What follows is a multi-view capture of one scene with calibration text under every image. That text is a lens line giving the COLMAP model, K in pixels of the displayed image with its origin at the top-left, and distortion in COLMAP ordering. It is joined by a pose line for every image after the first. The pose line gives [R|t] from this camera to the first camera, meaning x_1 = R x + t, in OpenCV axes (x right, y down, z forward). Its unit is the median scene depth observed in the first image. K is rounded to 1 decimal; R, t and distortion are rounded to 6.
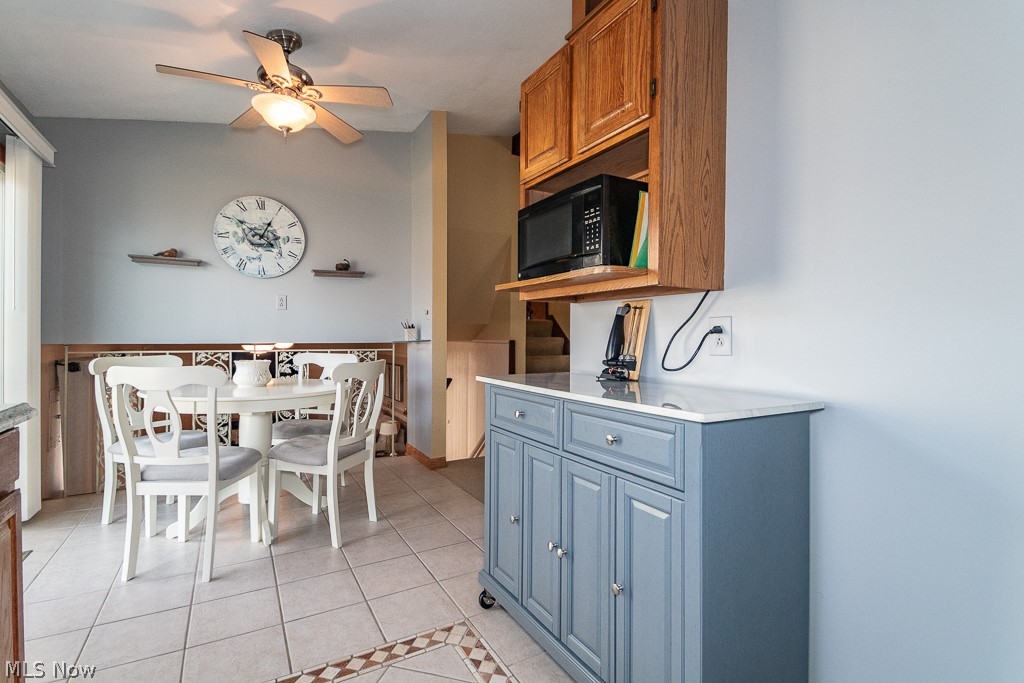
lens RADIAL K [[469.6, 0, 511.0], [0, 469.6, 338.7], [0, 0, 1]] dist [0.000273, -0.000780]
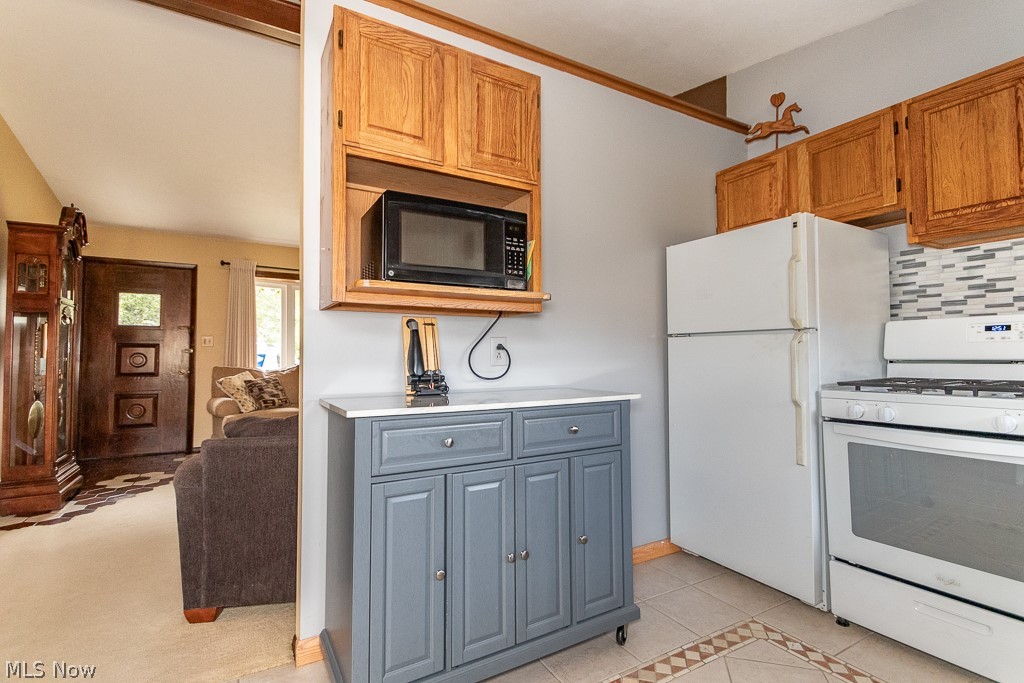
lens RADIAL K [[469.6, 0, 502.4], [0, 469.6, 338.8], [0, 0, 1]] dist [0.000273, -0.000780]
pose [[0.012216, 0.028520, 0.999519, -0.950988], [0.008887, 0.999551, -0.028630, -0.001727], [-0.999886, 0.009232, 0.011958, 1.014283]]
